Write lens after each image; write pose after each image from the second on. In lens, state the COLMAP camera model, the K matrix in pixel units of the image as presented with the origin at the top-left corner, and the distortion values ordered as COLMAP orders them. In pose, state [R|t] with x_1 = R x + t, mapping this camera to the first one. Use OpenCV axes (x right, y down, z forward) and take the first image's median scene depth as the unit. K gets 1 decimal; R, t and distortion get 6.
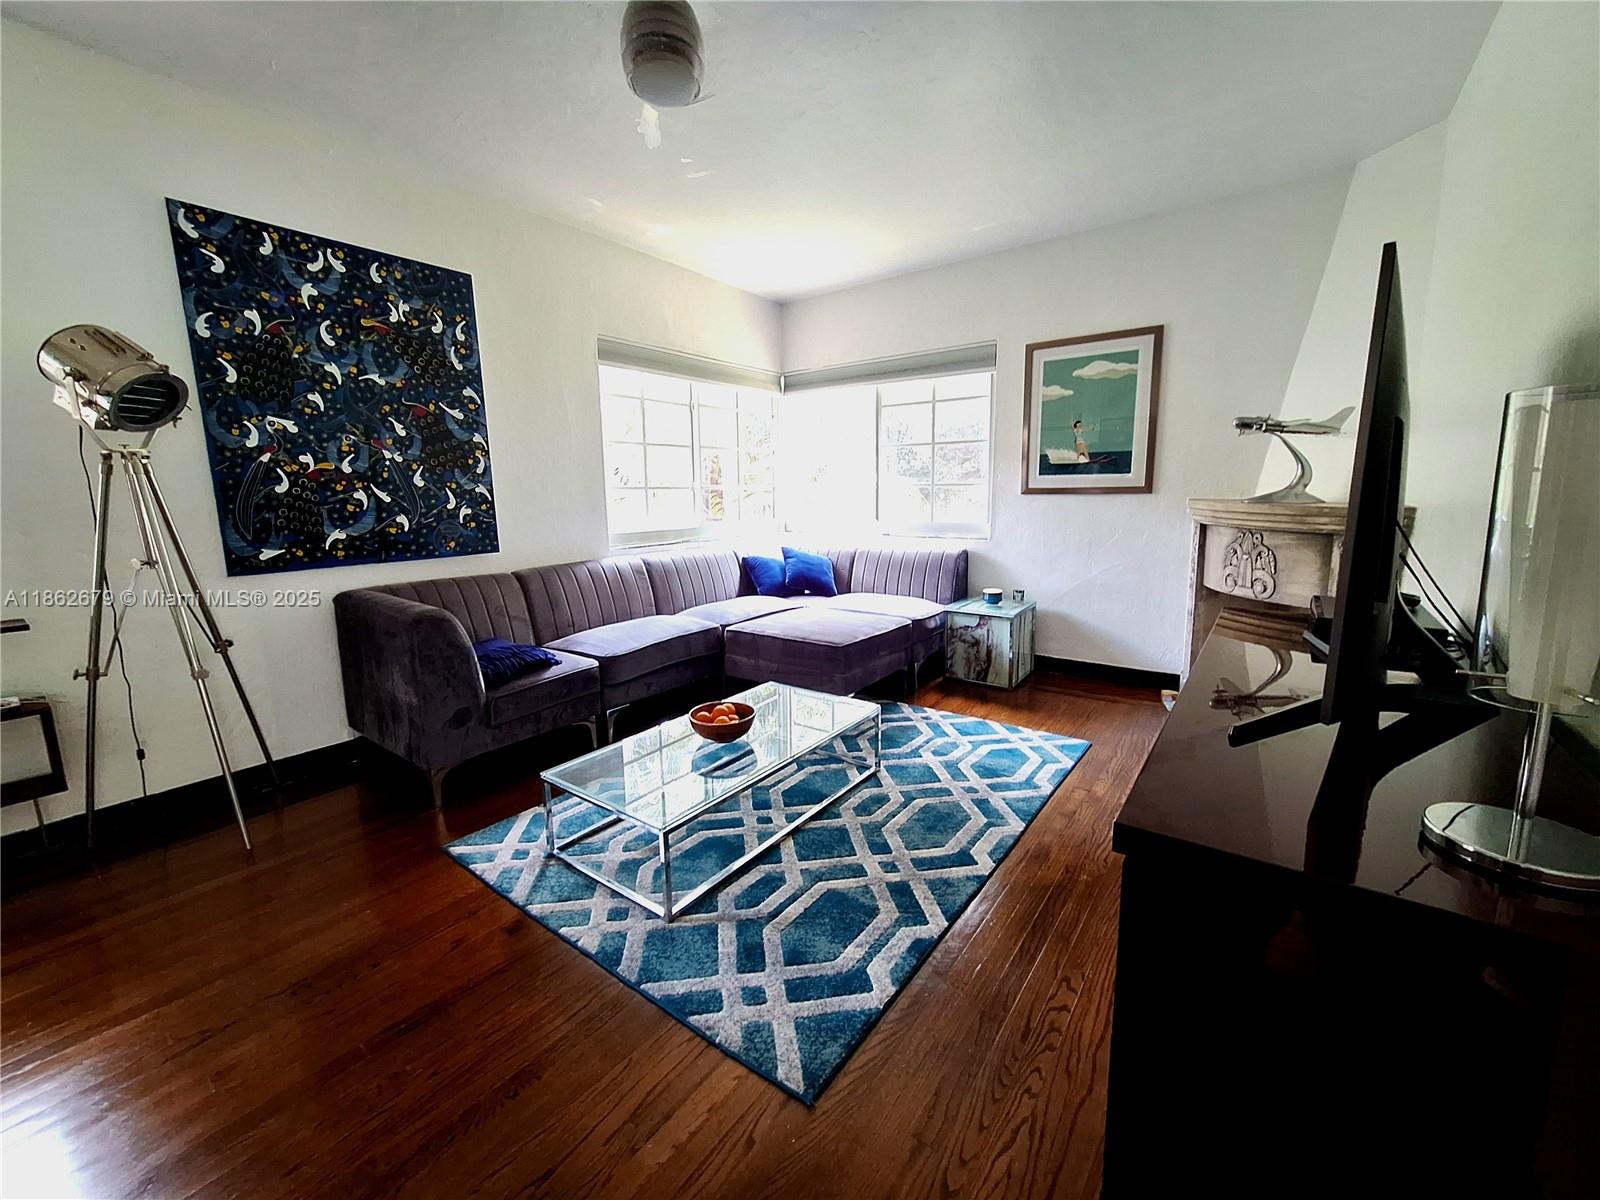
lens RADIAL K [[640.4, 0, 798.6], [0, 640.4, 595.1], [0, 0, 1]] dist [-0.000796, 0.001080]
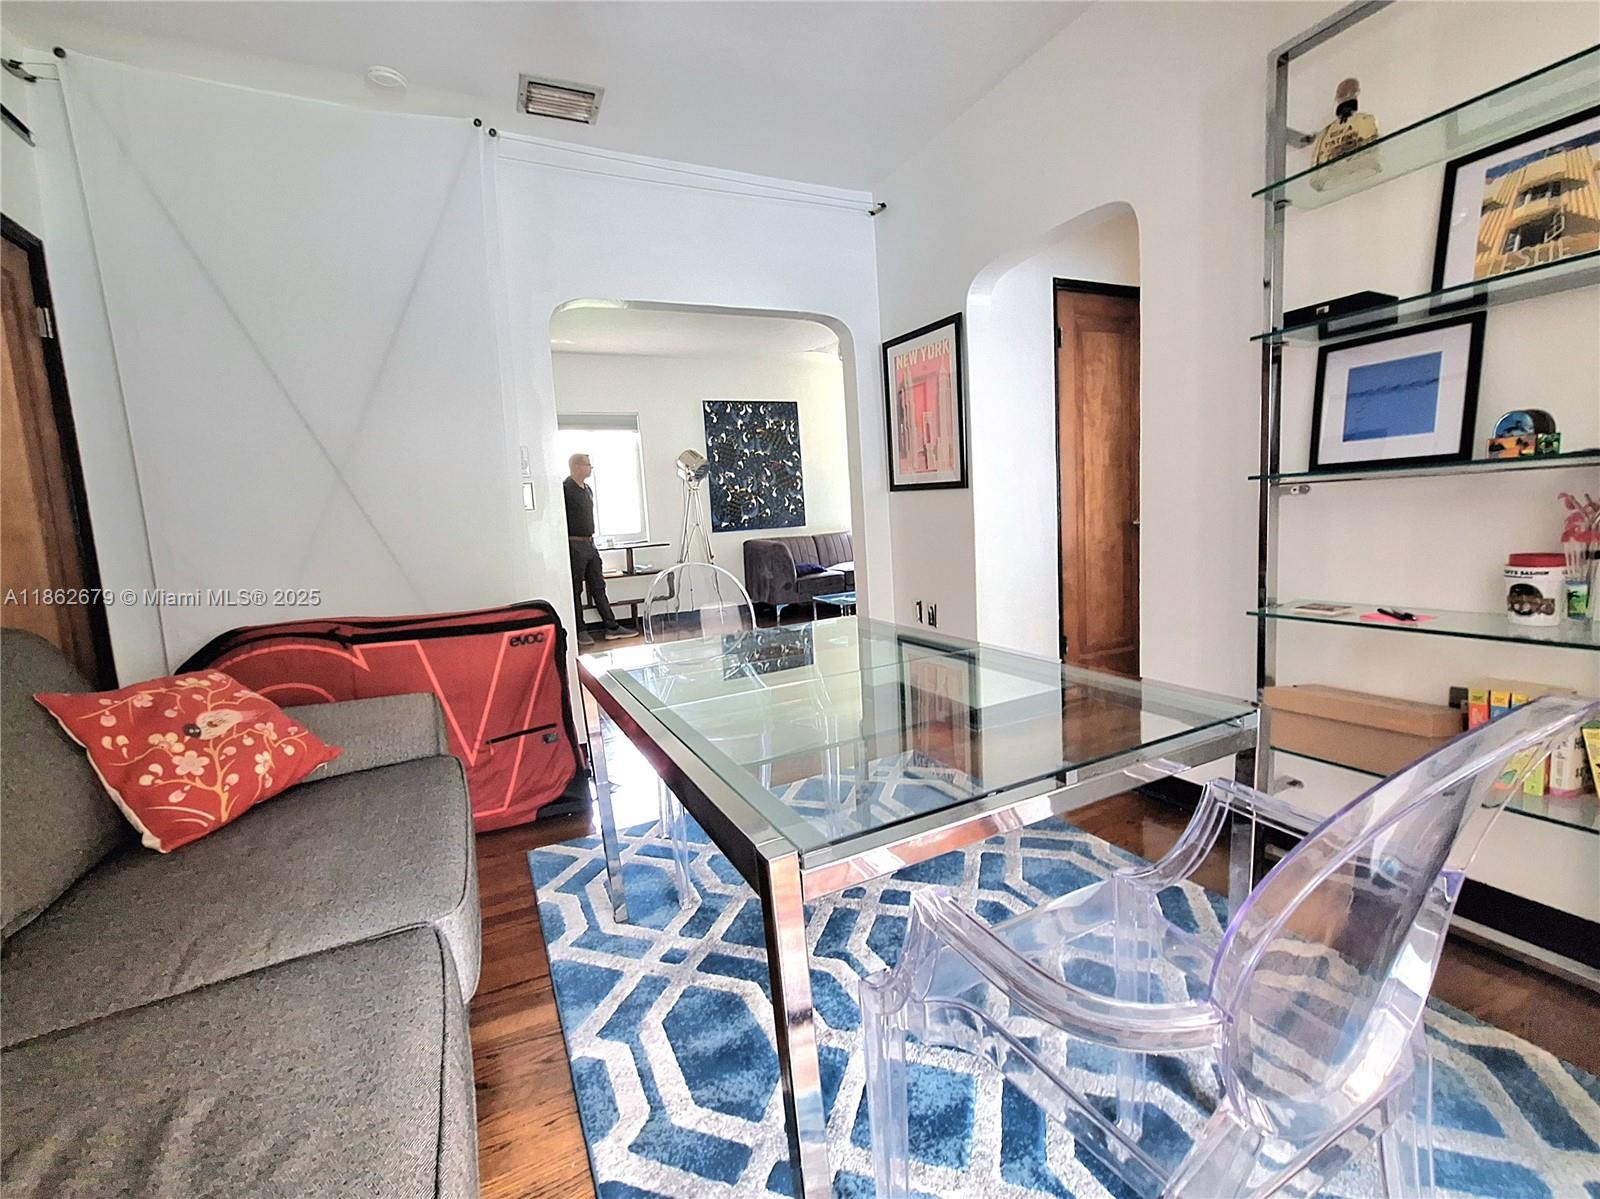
lens RADIAL K [[694.8, 0, 805.9], [0, 694.8, 600.0], [0, 0, 1]] dist [-0.008108, 0.001796]
pose [[0.891946, 0.019930, -0.451702, 0.704811], [-0.029102, 0.999487, -0.013366, 0.254031], [0.451204, 0.025067, 0.892069, -1.278614]]
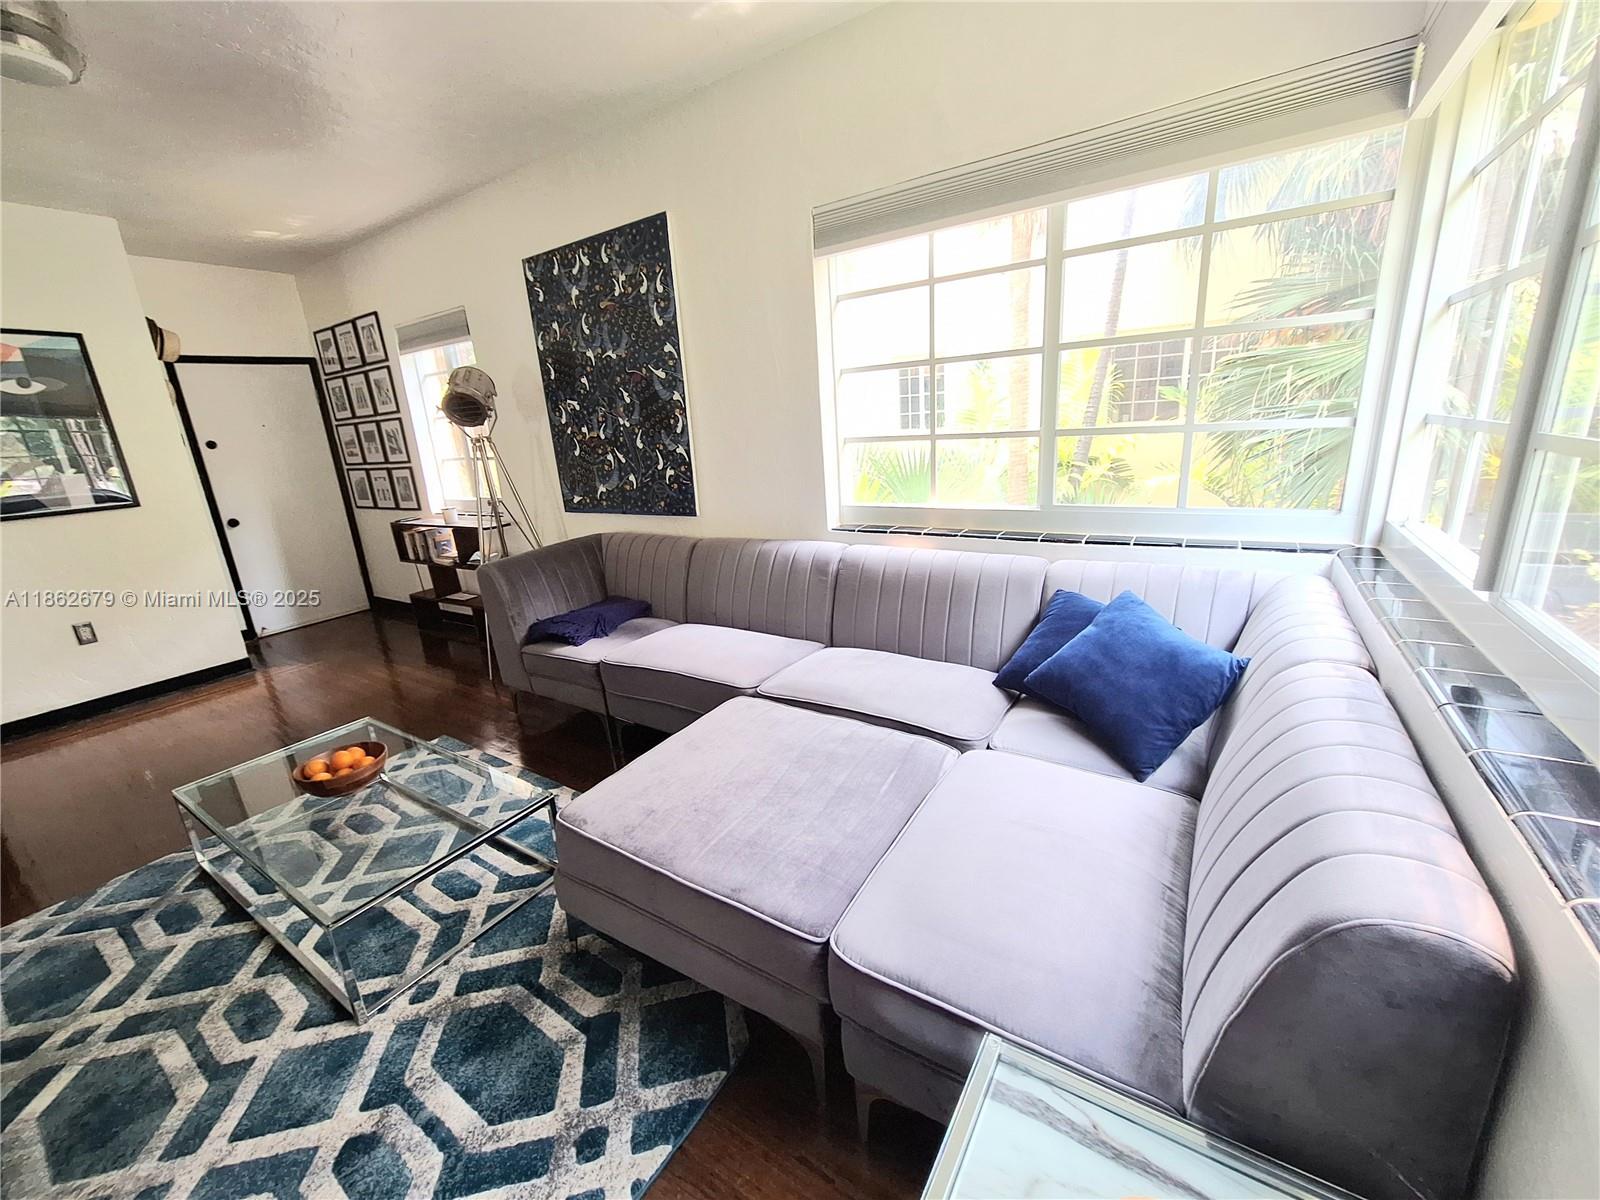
lens RADIAL K [[640.4, 0, 805.9], [0, 640.4, 590.6], [0, 0, 1]] dist [-0.000796, 0.001080]
pose [[0.059162, 0.271173, -0.960711, 0.583385], [-0.093367, 0.959681, 0.265132, -0.274914], [0.993872, 0.074013, 0.082095, 1.312780]]
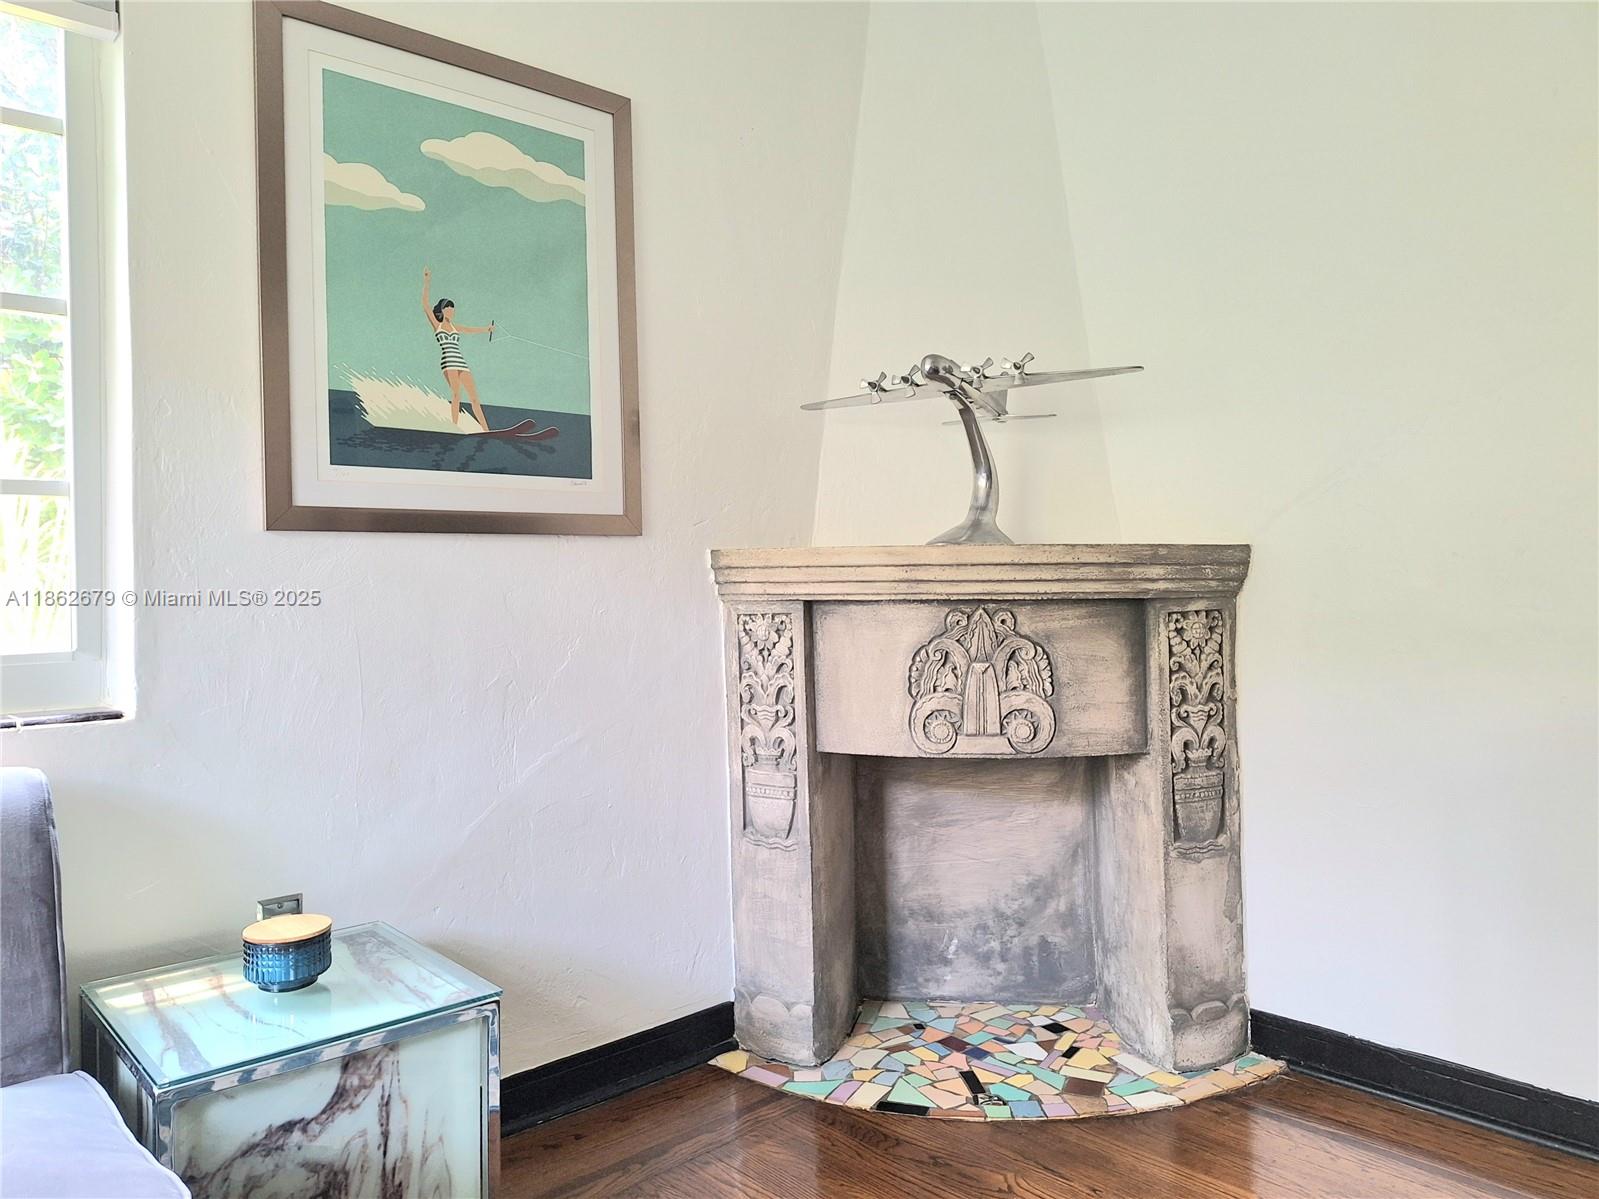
lens RADIAL K [[1110.0, 0, 795.5], [0, 1110.0, 586.5], [0, 0, 1]] dist [0.079304, -0.087715]
pose [[0.203769, 0.013974, 0.978919, -0.085766], [0.180393, 0.982242, -0.051571, -0.106305], [-0.962256, 0.187098, 0.197629, 1.054069]]
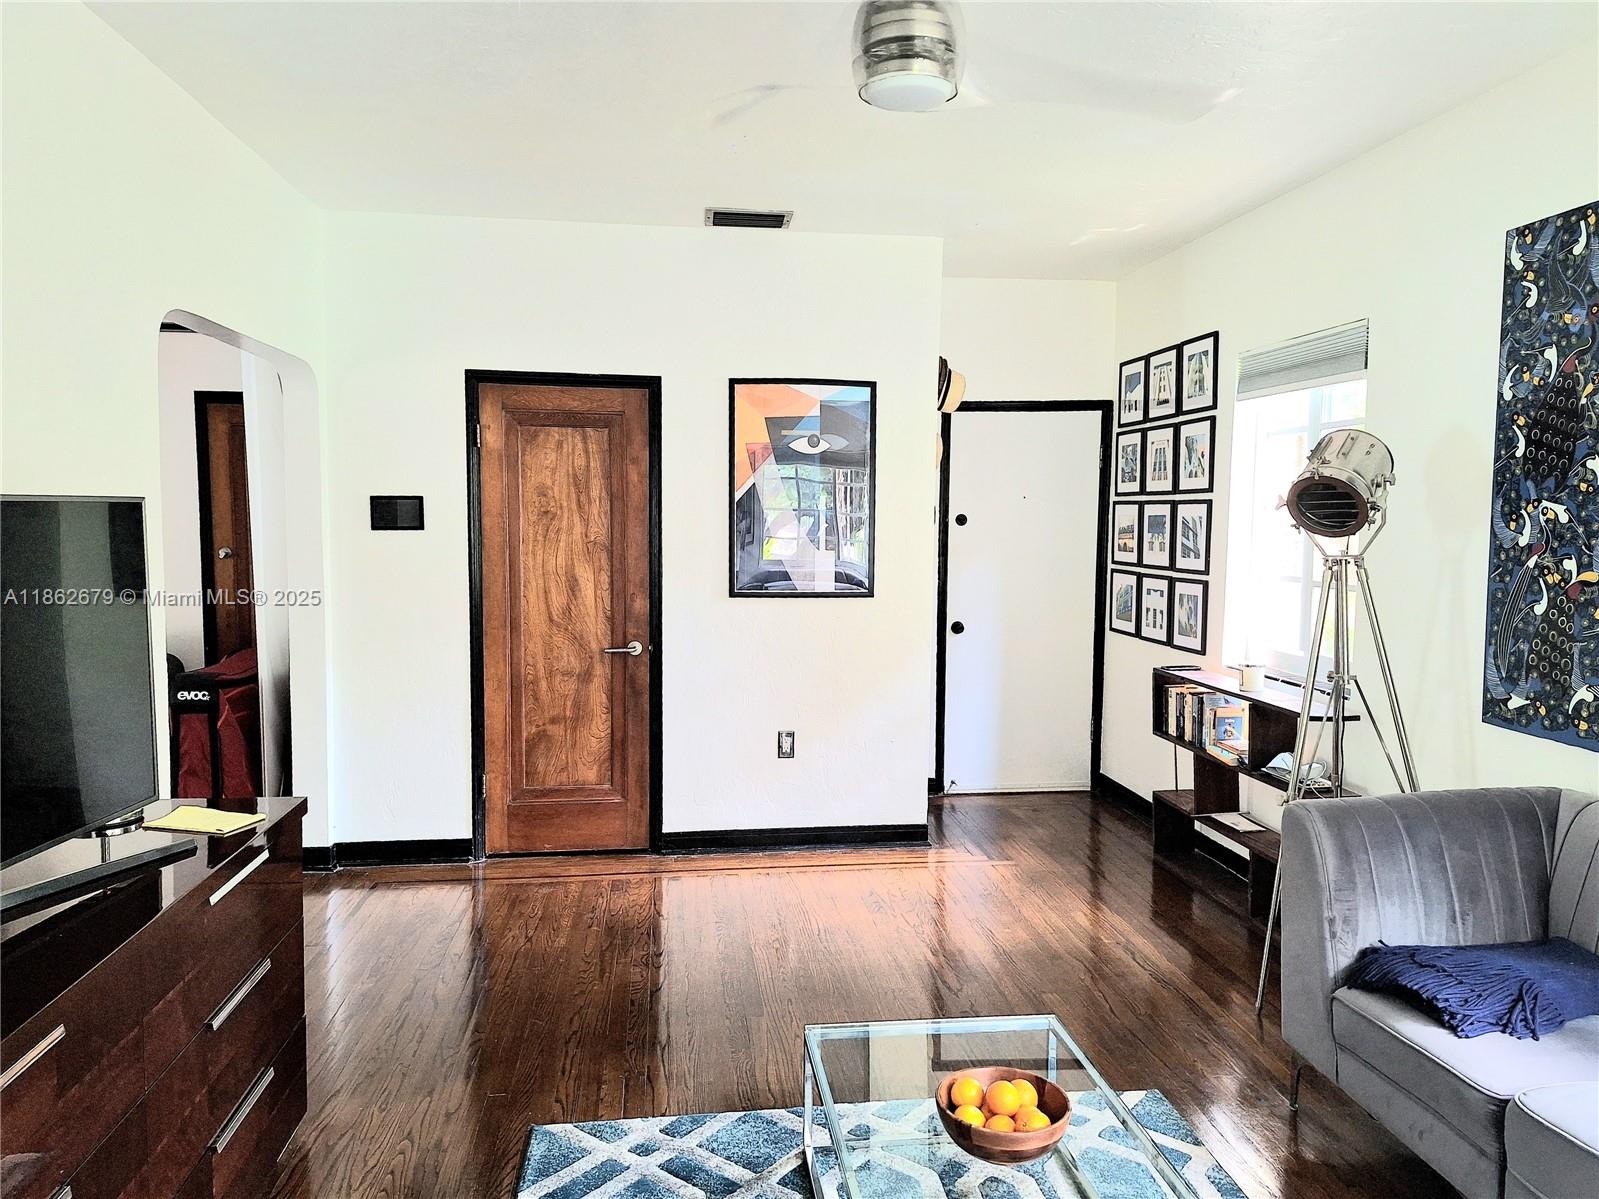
lens RADIAL K [[1171.6, 0, 801.4], [0, 1171.6, 597.5], [0, 0, 1]] dist [0.036045, -0.029616]
pose [[-0.724623, 0.062381, -0.686317, 0.519305], [-0.107630, 0.973430, 0.202115, -0.318383], [0.680689, 0.220325, -0.698655, 1.244533]]
